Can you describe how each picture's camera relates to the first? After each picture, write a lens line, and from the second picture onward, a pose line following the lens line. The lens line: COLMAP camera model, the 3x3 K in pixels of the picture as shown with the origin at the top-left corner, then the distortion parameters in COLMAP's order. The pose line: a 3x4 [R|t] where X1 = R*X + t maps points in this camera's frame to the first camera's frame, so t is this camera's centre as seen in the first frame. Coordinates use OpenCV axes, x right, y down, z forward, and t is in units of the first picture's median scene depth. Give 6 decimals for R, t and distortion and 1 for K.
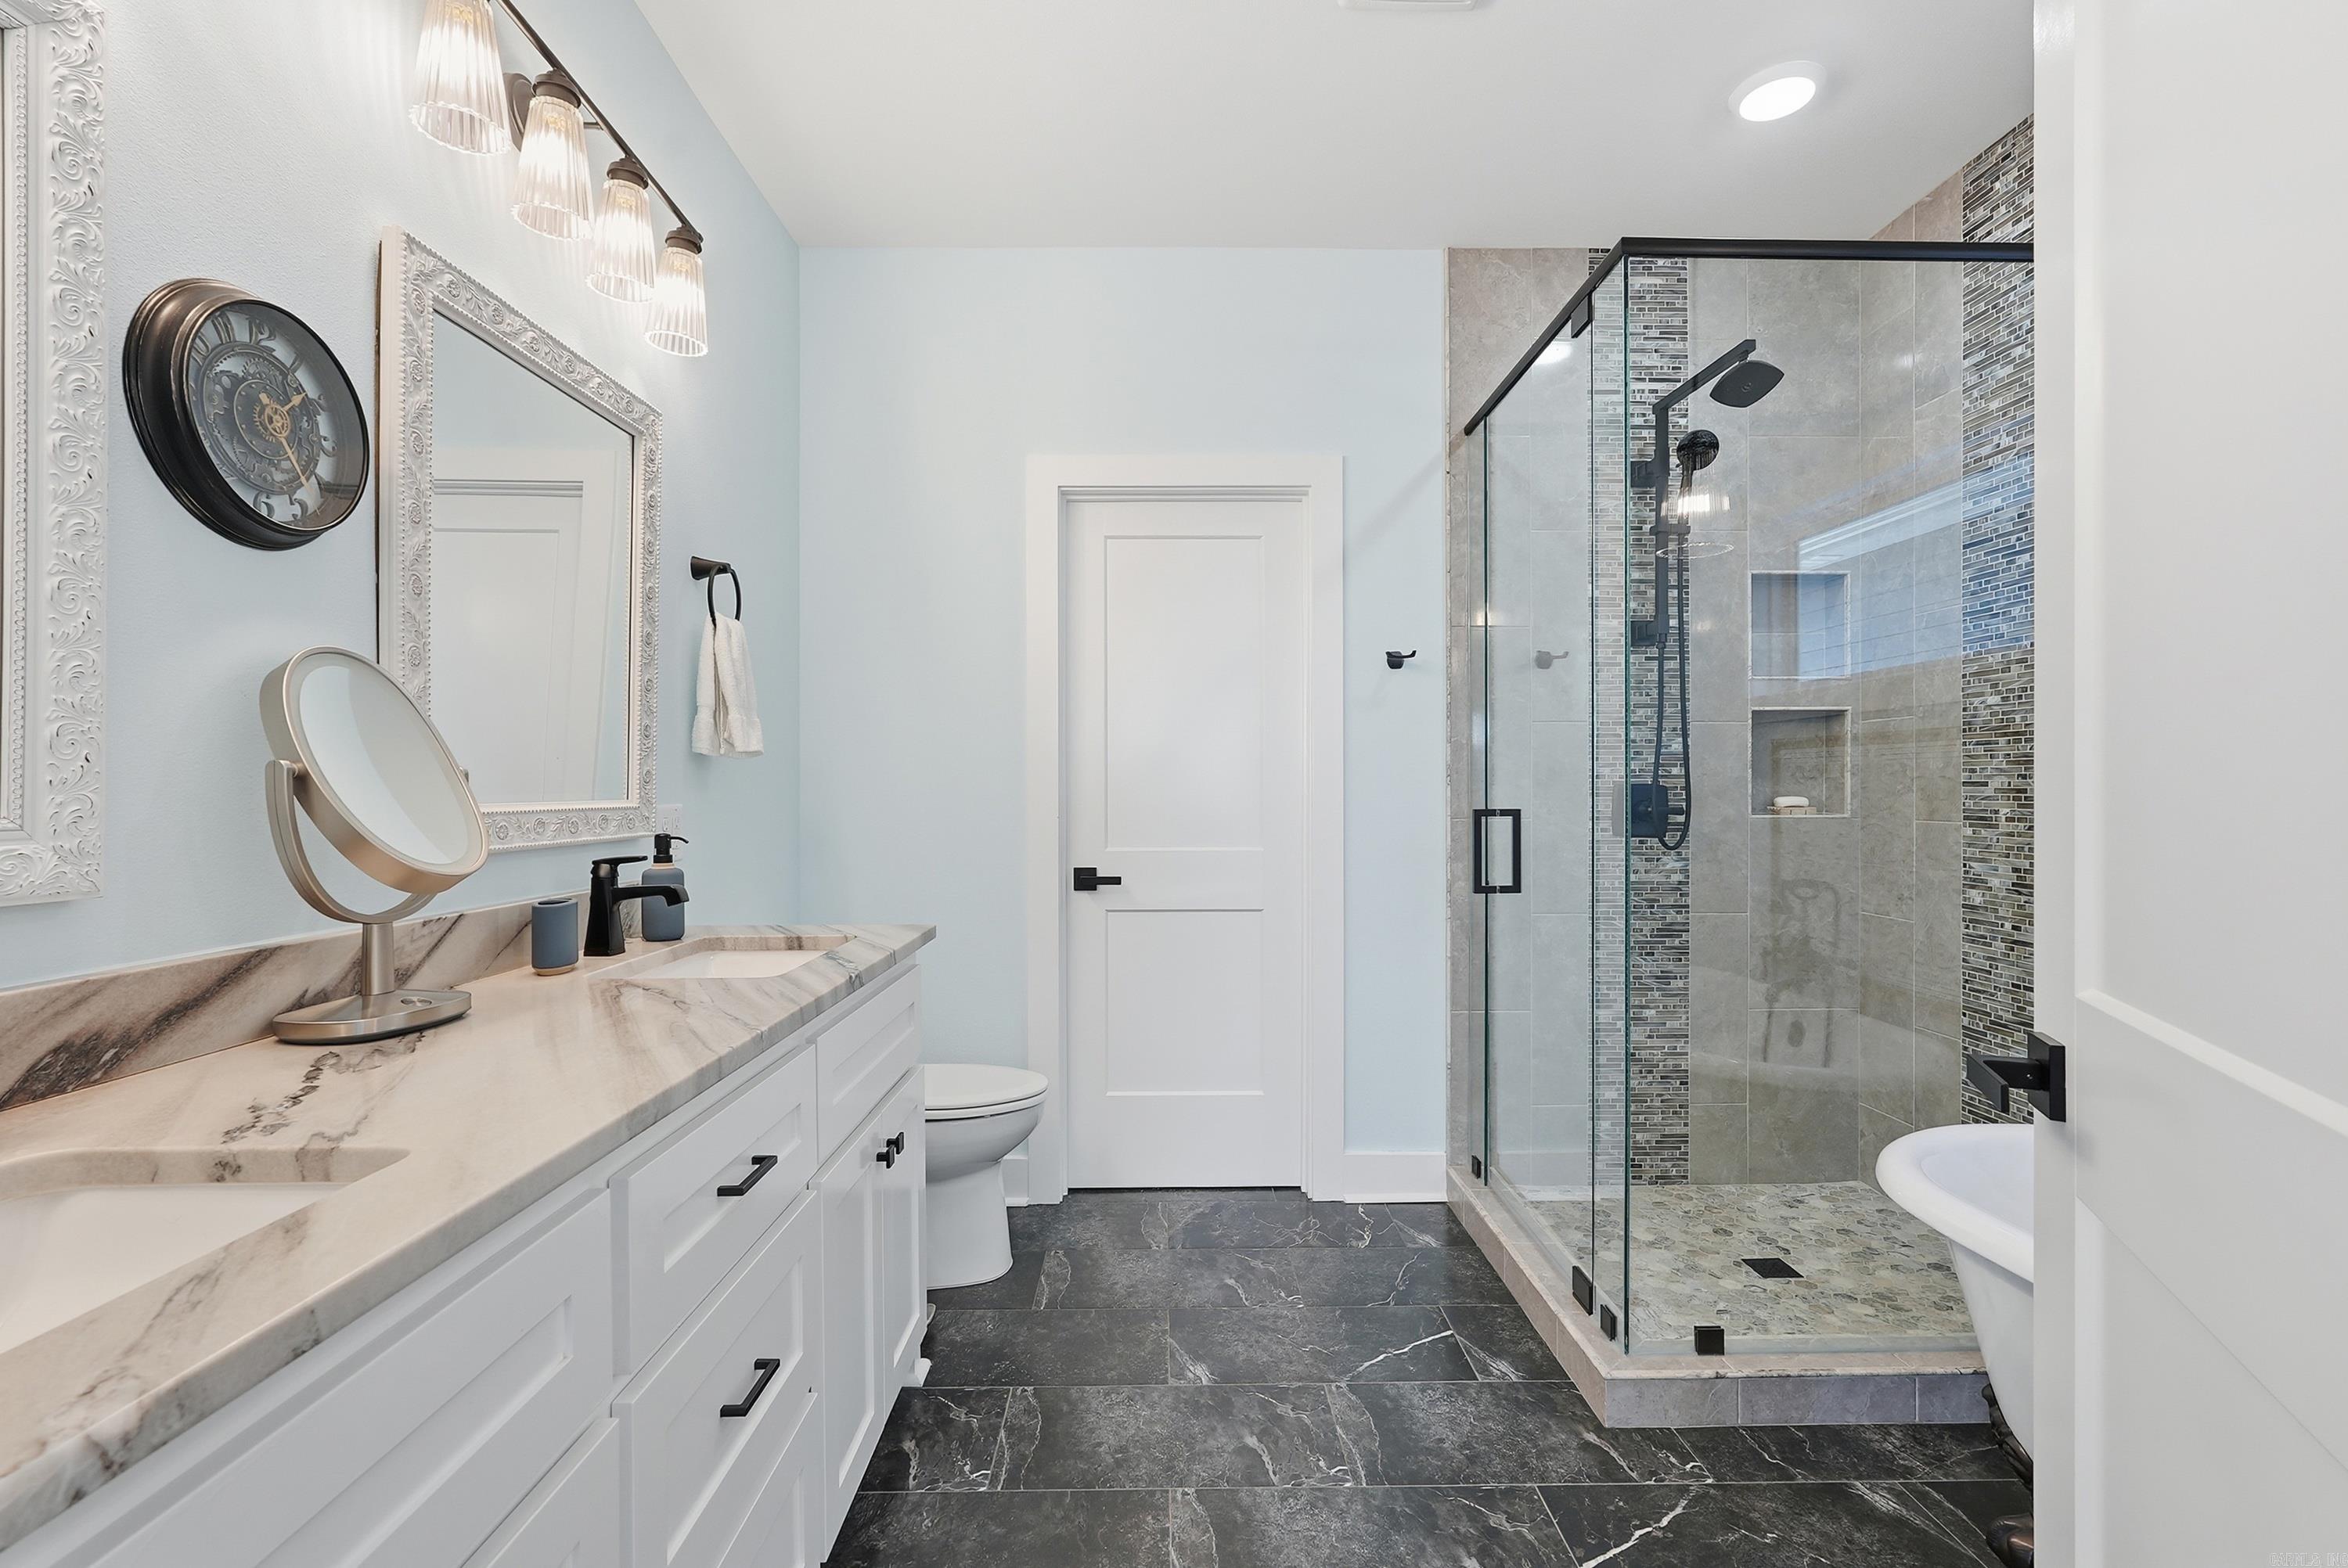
lens RADIAL K [[1057.9, 0, 1176.5], [0, 1057.9, 786.9], [0, 0, 1]] dist [-0.009515, 0.002504]
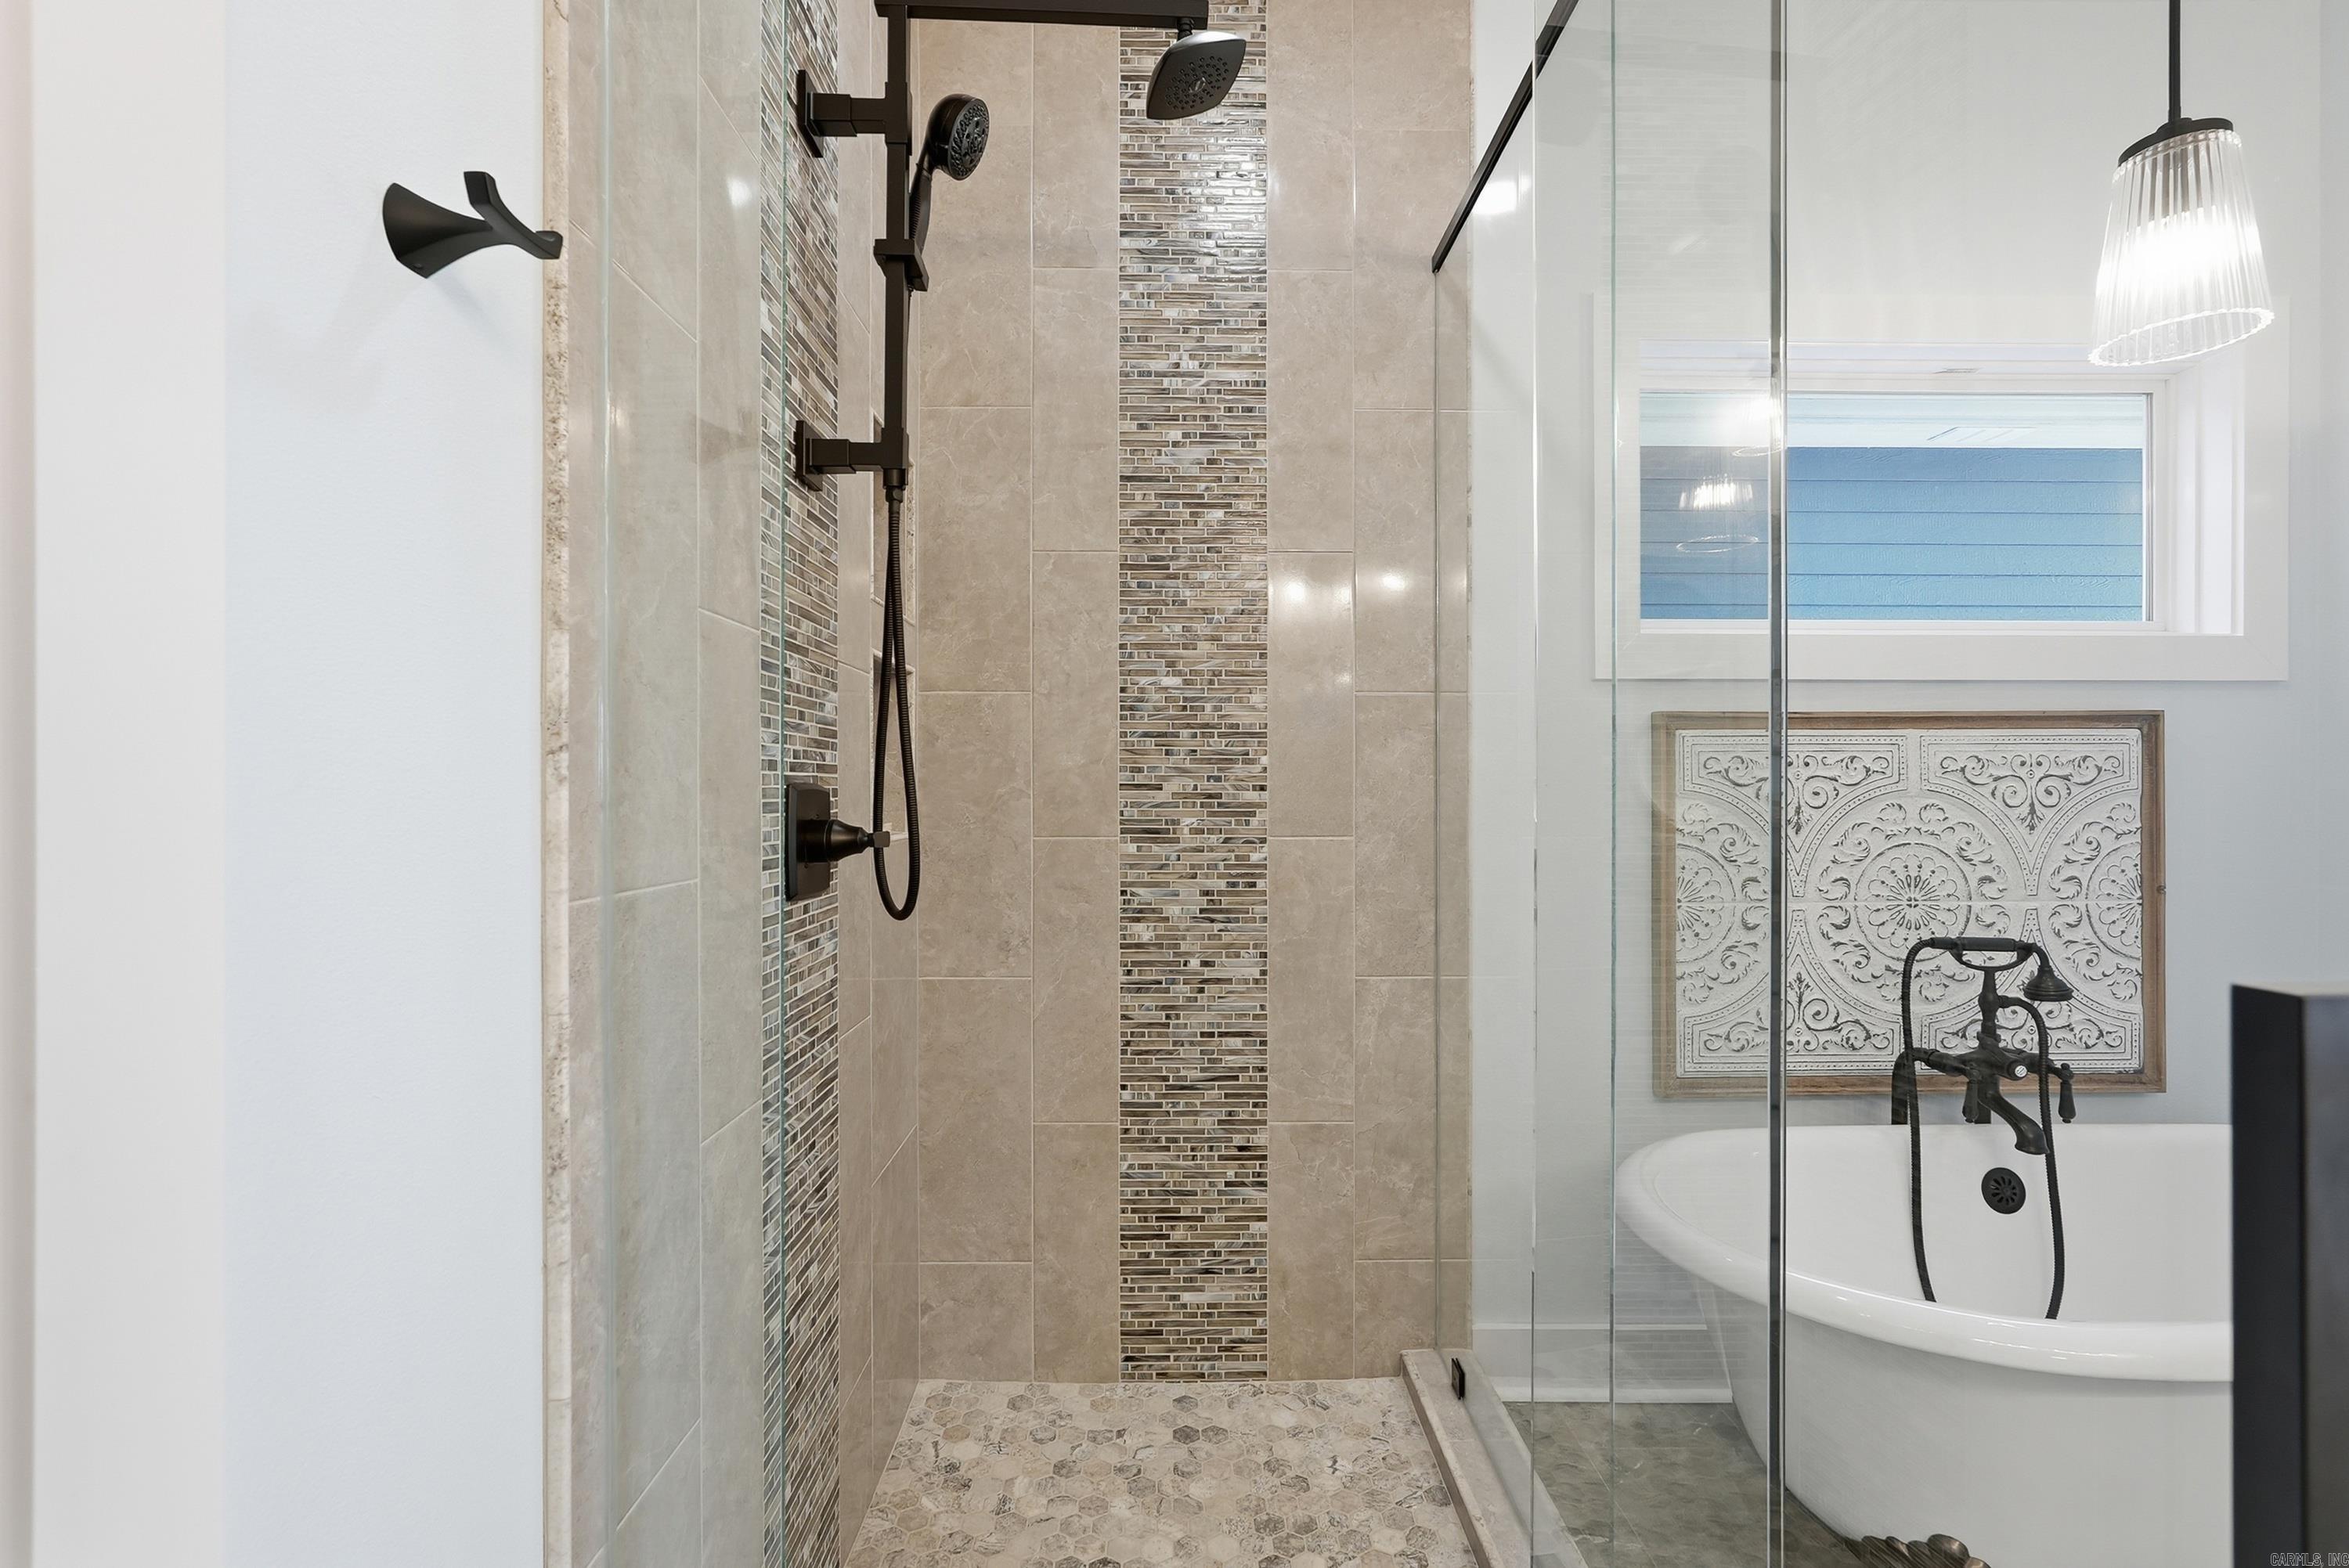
lens RADIAL K [[1058.4, 0, 1174.2], [0, 1058.4, 787.3], [0, 0, 1]] dist [-0.009515, 0.002504]
pose [[0.008224, 0.003570, 0.999960, -0.024043], [-0.002860, 0.999990, -0.003547, 0.000053], [-0.999962, -0.002830, 0.008234, 0.979410]]
